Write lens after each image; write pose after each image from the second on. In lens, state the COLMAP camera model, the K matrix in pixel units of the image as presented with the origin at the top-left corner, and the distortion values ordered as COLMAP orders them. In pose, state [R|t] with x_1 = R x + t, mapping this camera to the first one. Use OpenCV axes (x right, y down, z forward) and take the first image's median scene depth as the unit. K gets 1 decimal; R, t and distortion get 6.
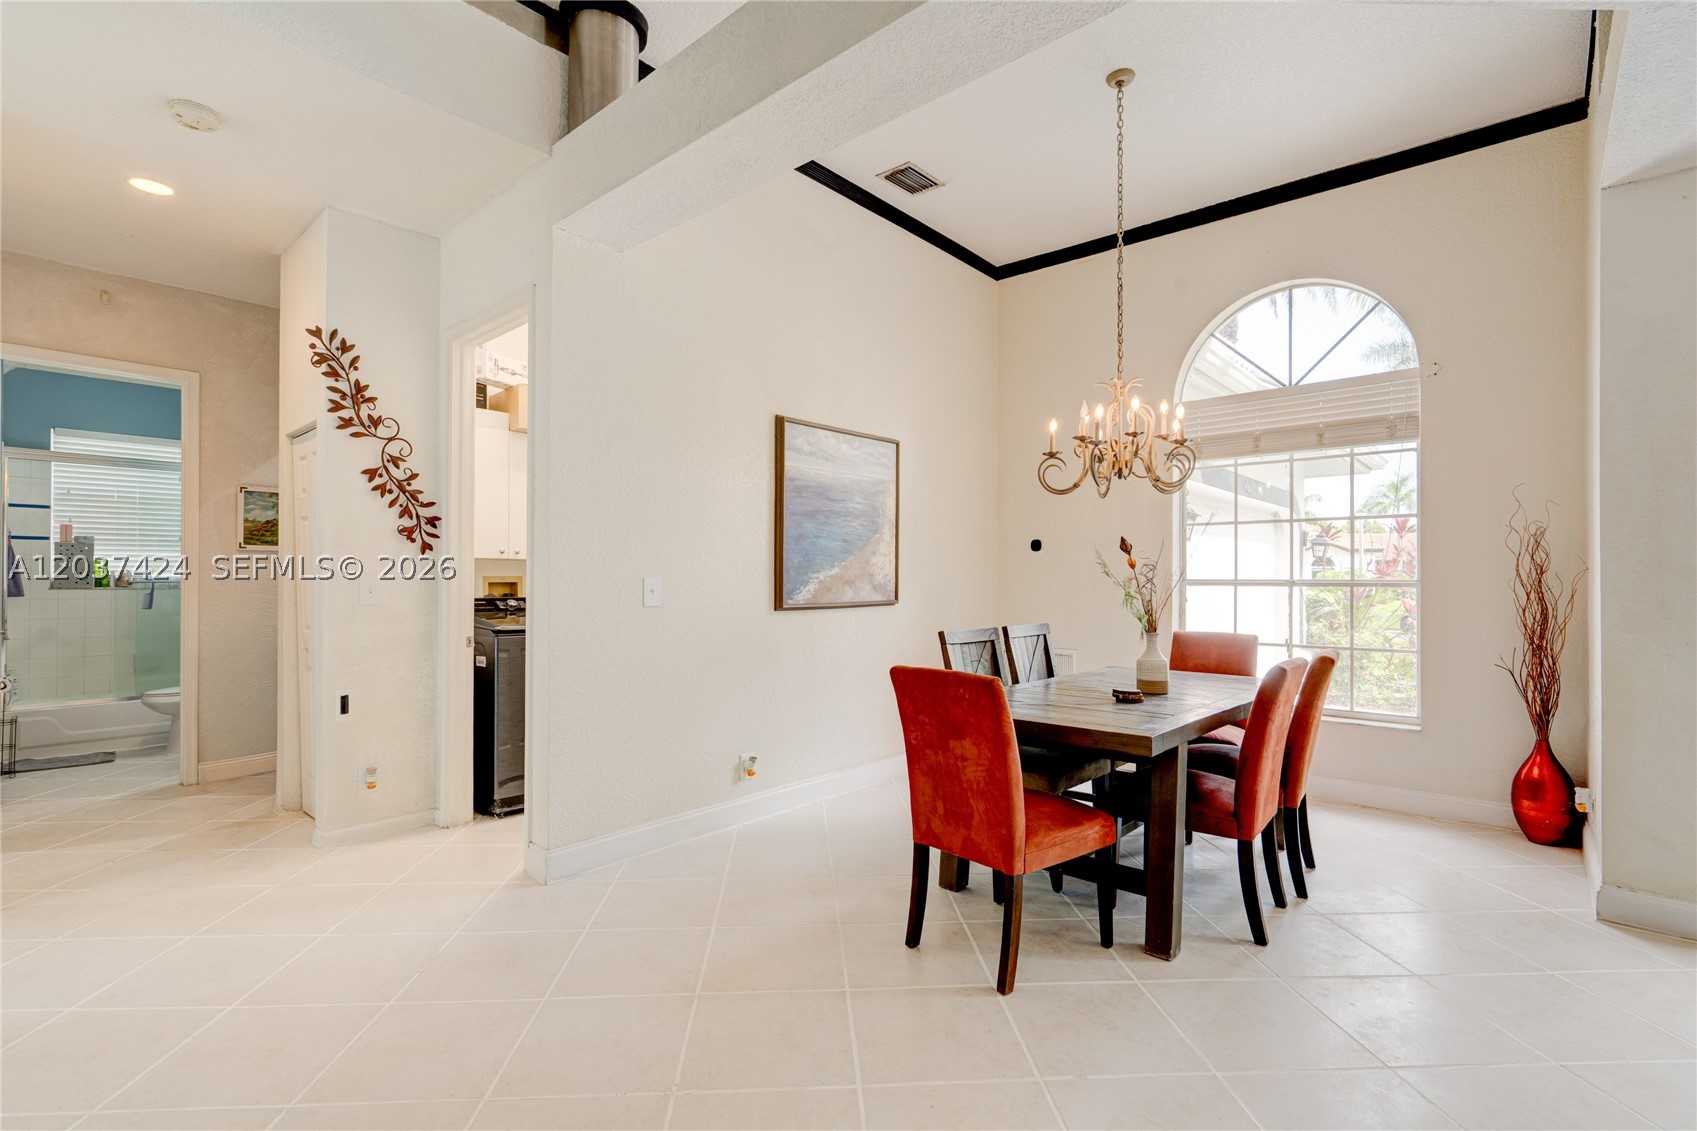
lens RADIAL K [[787.4, 0, 790.2], [0, 787.4, 579.5], [0, 0, 1]] dist [-0.005081, 0.002846]
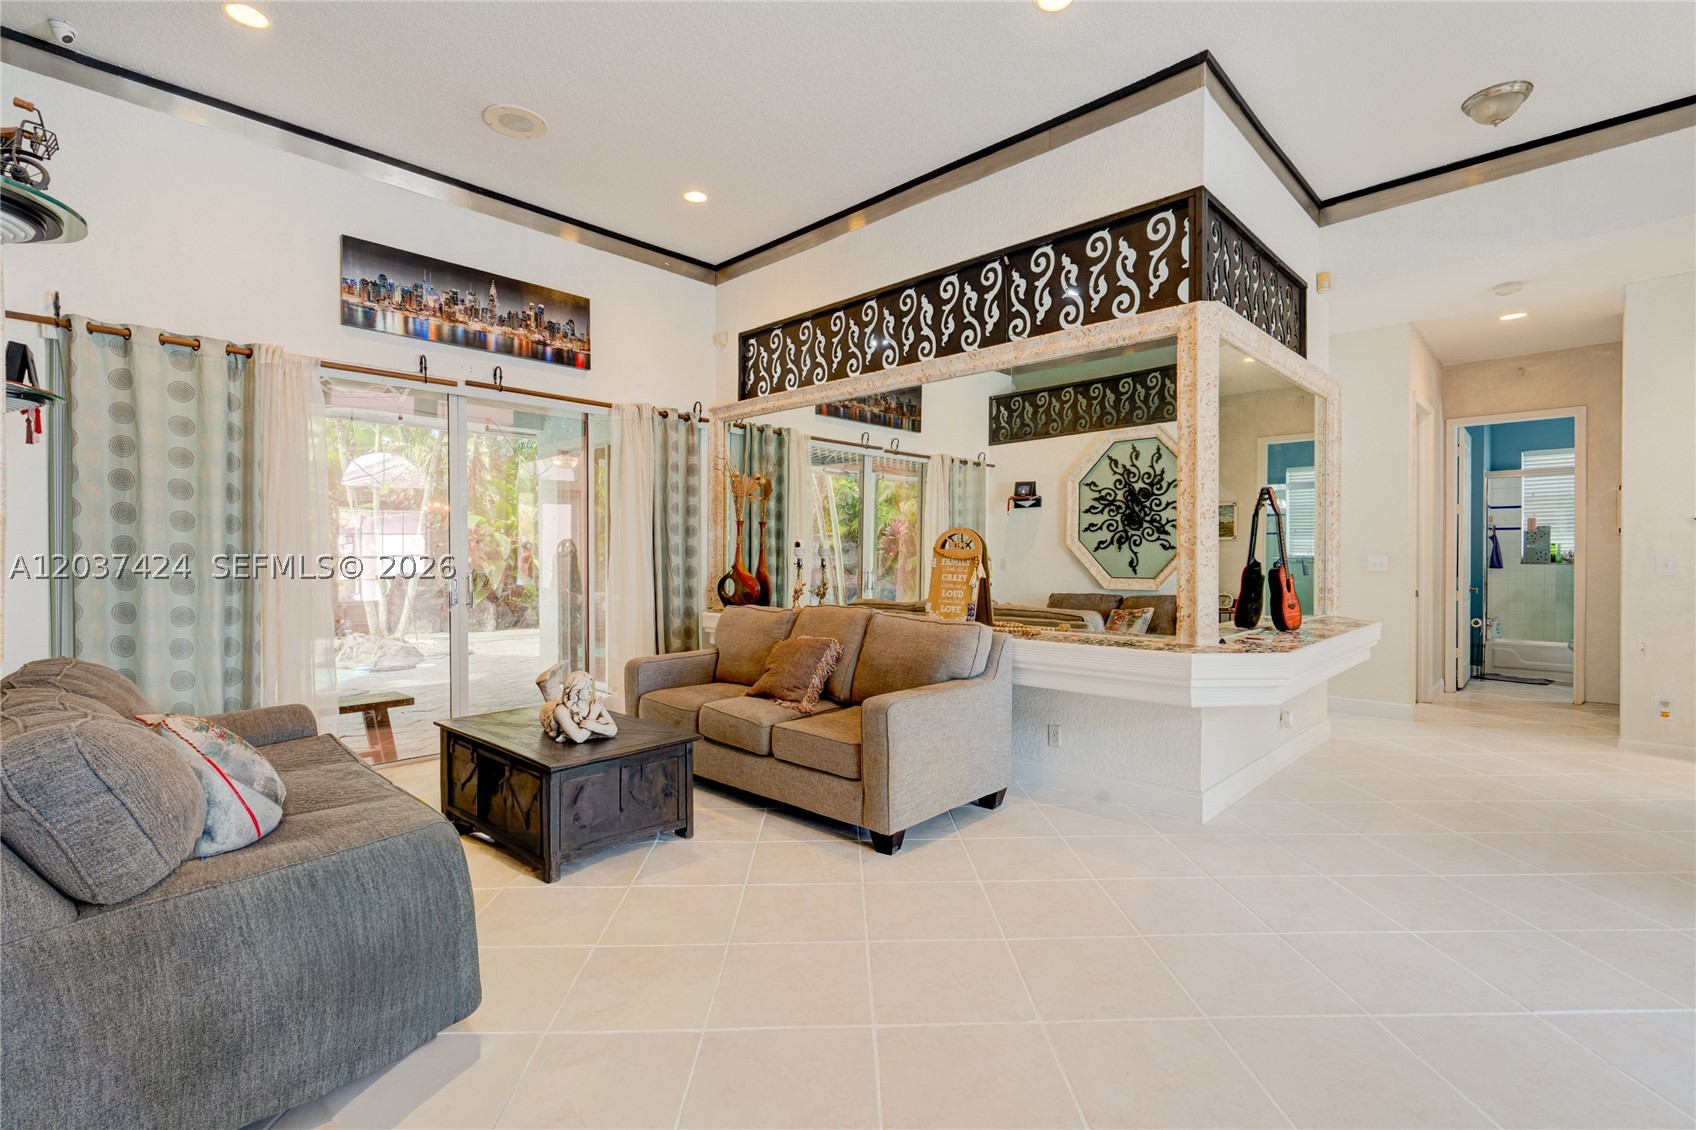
lens RADIAL K [[786.9, 0, 864.9], [0, 786.9, 564.0], [0, 0, 1]] dist [-0.005081, 0.002846]
pose [[0.000187, 0.008800, -0.999961, 0.730751], [0.000096, 0.999961, 0.008800, 0.001040], [1.000000, -0.000098, 0.000186, -0.310559]]
